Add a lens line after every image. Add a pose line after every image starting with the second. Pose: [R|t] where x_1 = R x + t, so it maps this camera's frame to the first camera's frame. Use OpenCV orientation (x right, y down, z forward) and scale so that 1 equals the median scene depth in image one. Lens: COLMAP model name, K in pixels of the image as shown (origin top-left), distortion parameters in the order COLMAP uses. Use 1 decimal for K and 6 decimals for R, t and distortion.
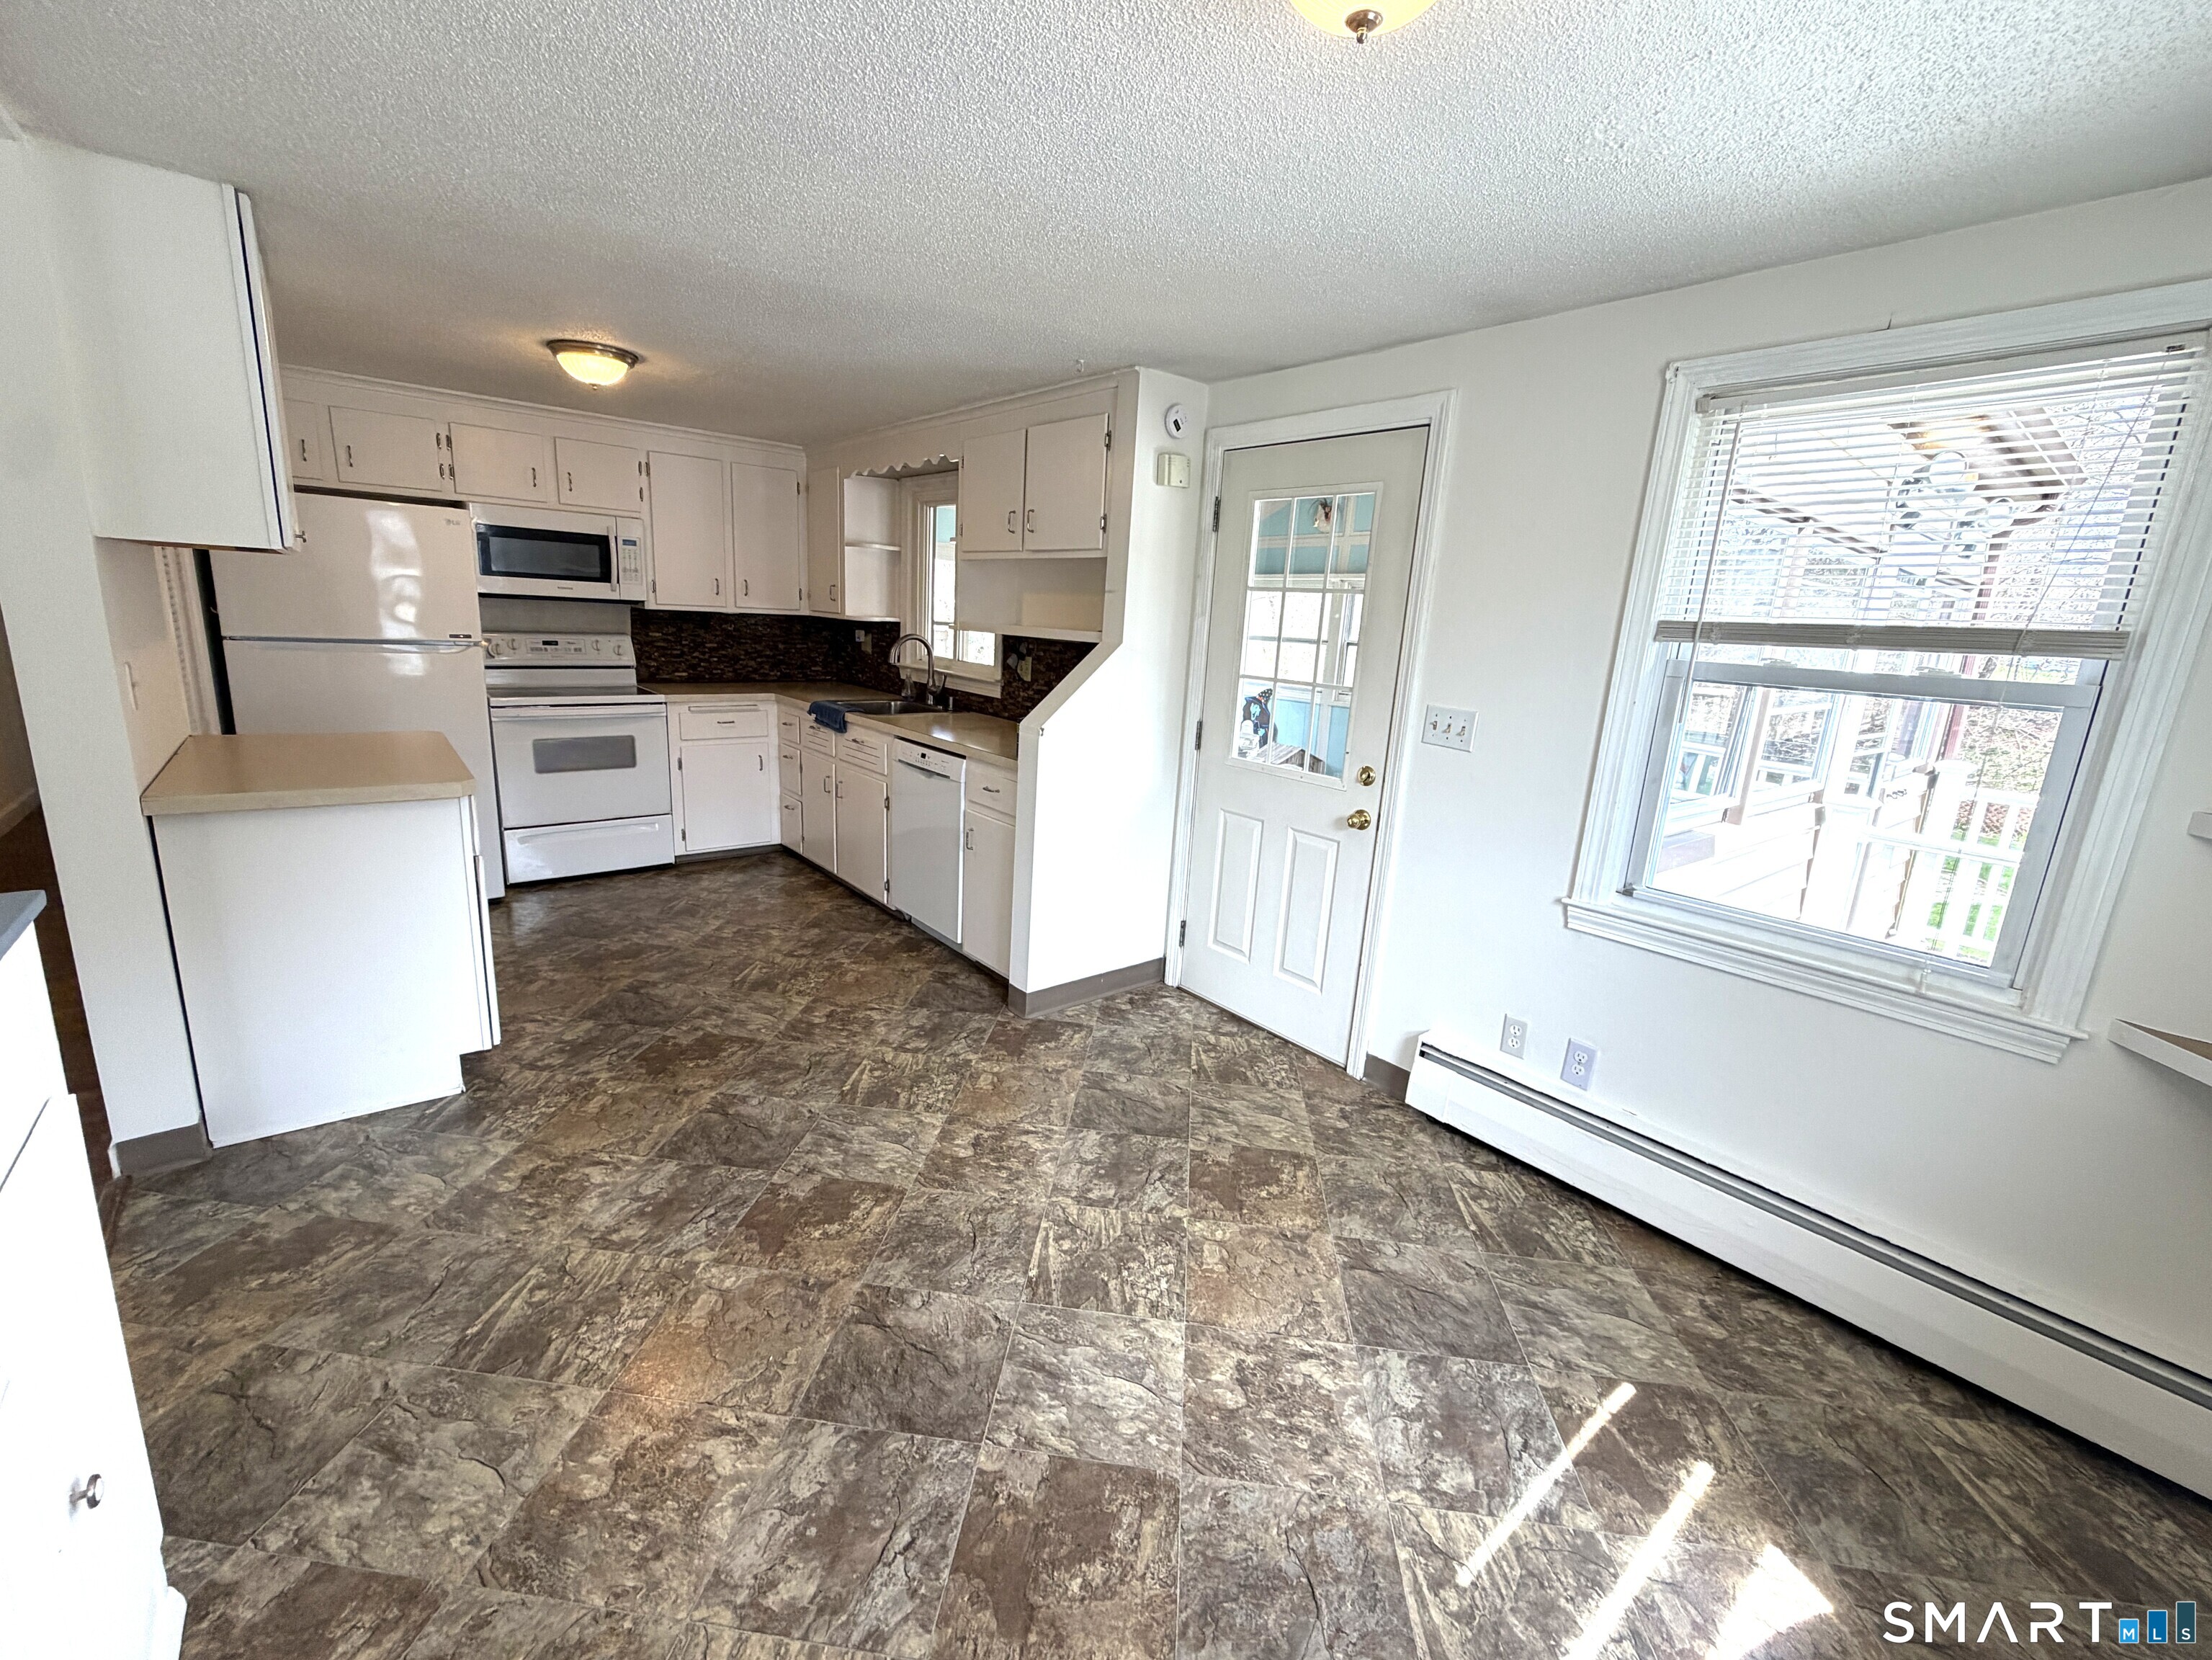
lens RADIAL K [[885.5, 0, 1127.6], [0, 885.5, 822.0], [0, 0, 1]] dist [-0.000922, -0.000072]
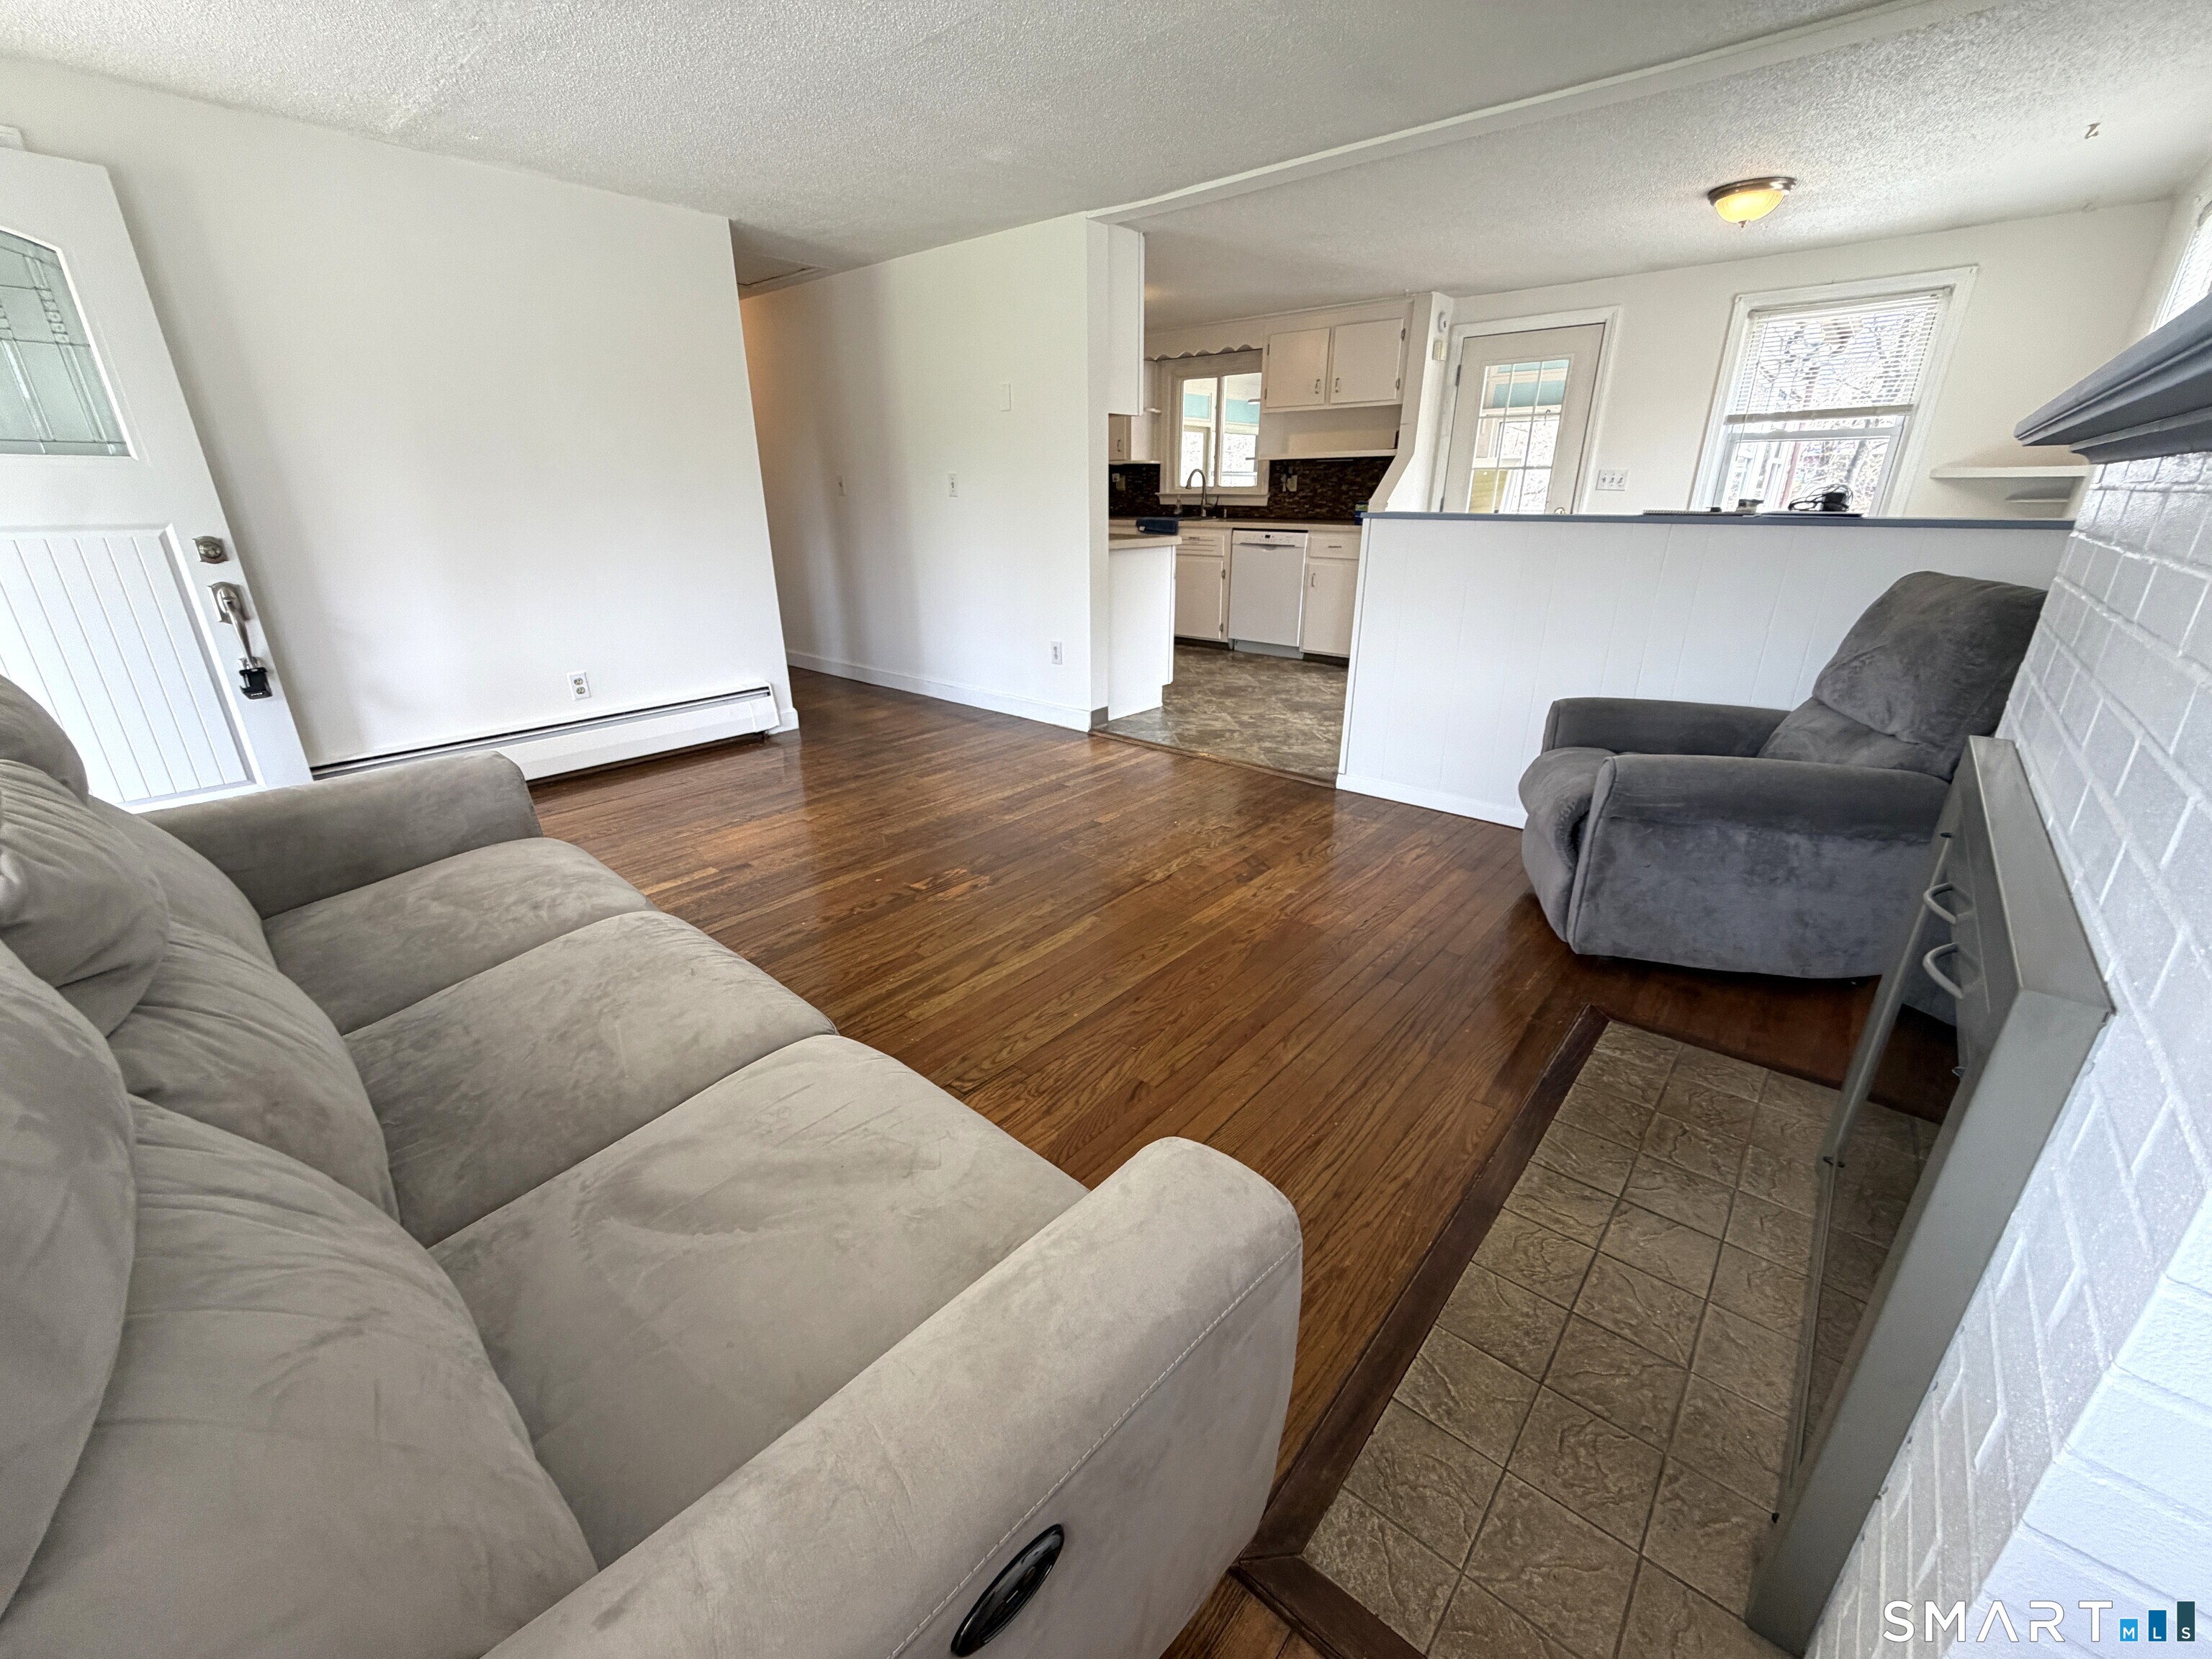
lens RADIAL K [[885.4, 0, 1085.5], [0, 885.4, 819.3], [0, 0, 1]] dist [-0.000922, -0.000072]
pose [[0.986814, -0.117475, 0.111341, -0.969483], [0.101020, 0.984496, 0.143398, 0.208941], [-0.126461, -0.130259, 0.983382, -0.801203]]
